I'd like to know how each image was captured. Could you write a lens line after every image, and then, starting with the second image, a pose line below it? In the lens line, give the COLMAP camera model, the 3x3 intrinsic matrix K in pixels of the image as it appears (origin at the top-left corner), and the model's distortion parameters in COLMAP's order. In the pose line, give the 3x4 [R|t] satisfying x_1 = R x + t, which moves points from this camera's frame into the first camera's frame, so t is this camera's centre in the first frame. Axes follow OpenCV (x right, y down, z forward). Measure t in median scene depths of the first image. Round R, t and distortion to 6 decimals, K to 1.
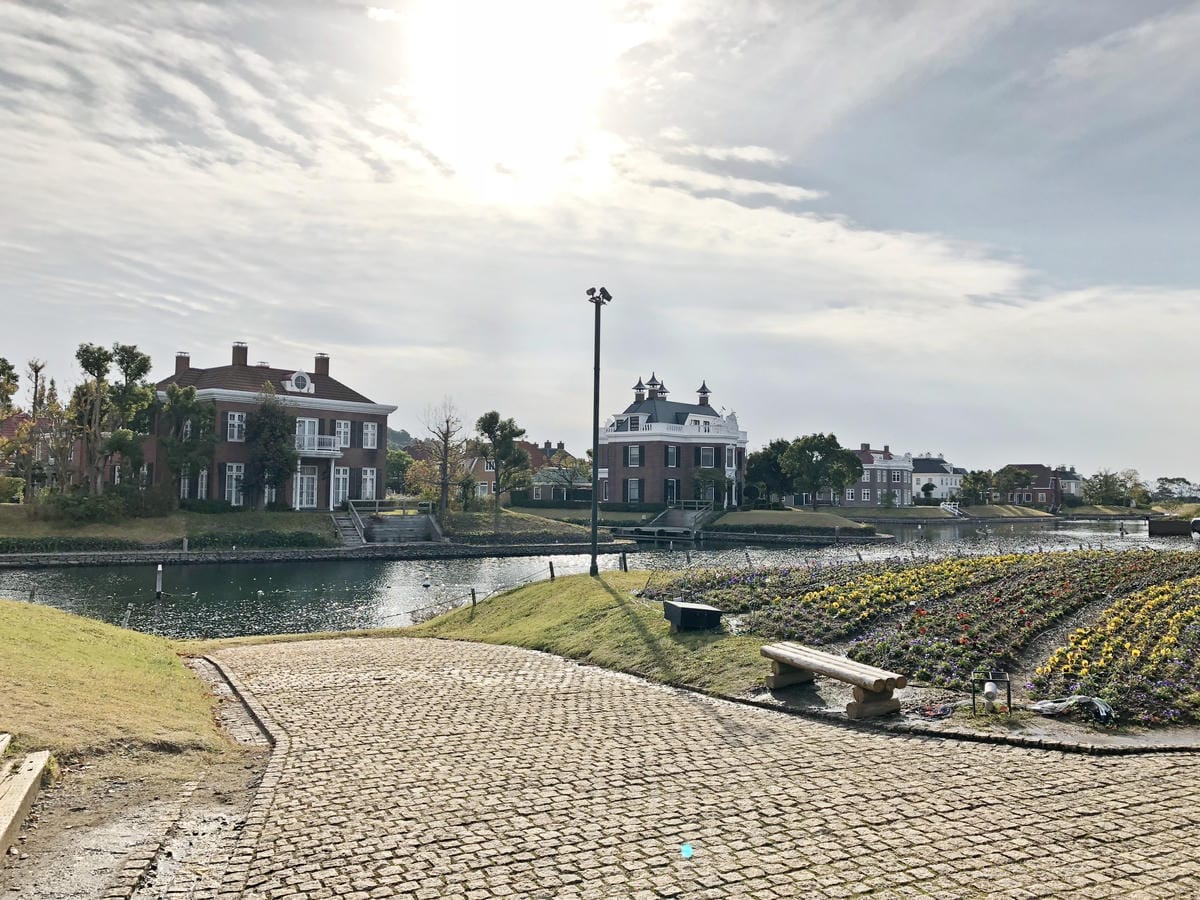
lens RADIAL K [[977.1, 0, 600.0], [0, 977.1, 447.4], [0, 0, 1]] dist [0.002182, 0.000409]
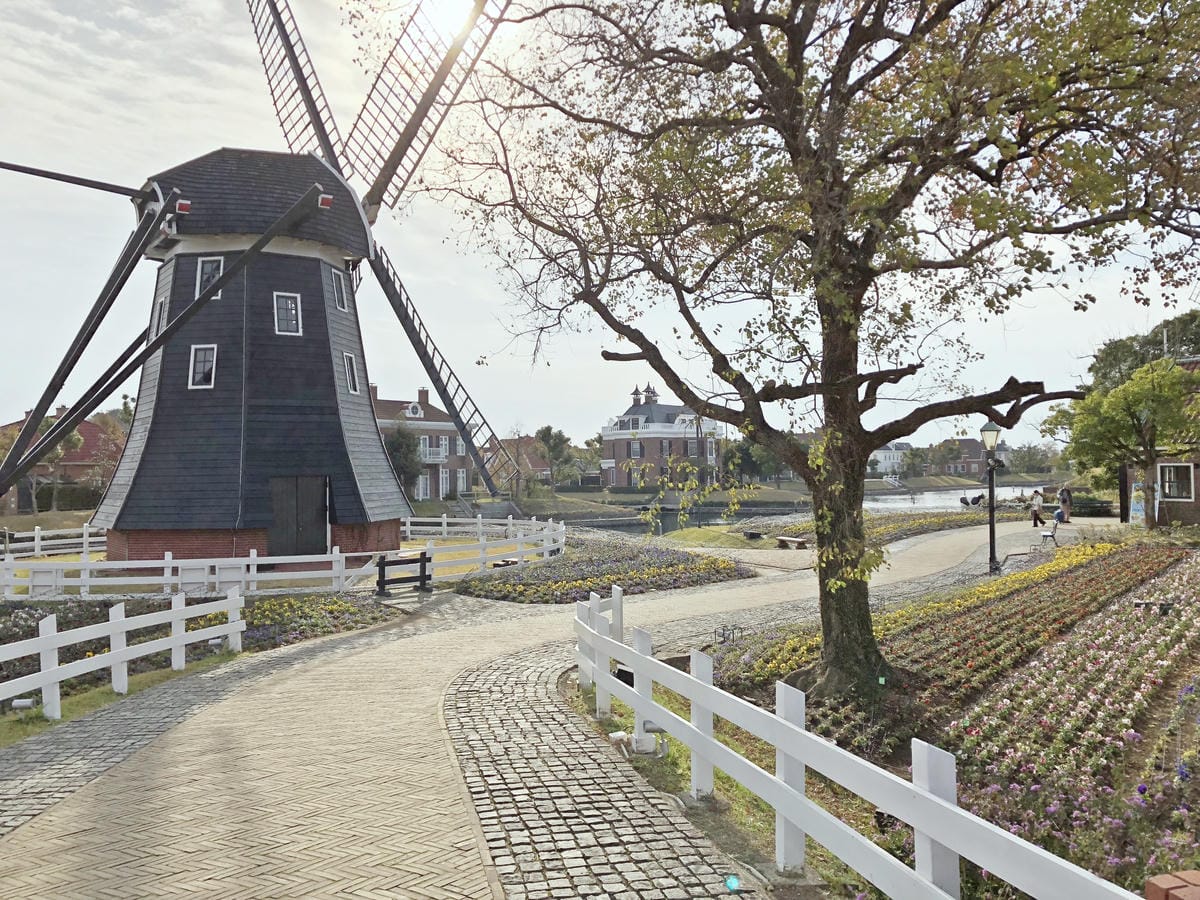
lens RADIAL K [[977.1, 0, 600.0], [0, 977.1, 453.0], [0, 0, 1]] dist [0.002182, 0.000409]
pose [[0.998825, -0.026876, 0.040337, -0.063480], [0.025681, 0.999224, 0.029866, -0.025932], [-0.041108, -0.028796, 0.998740, -0.267023]]
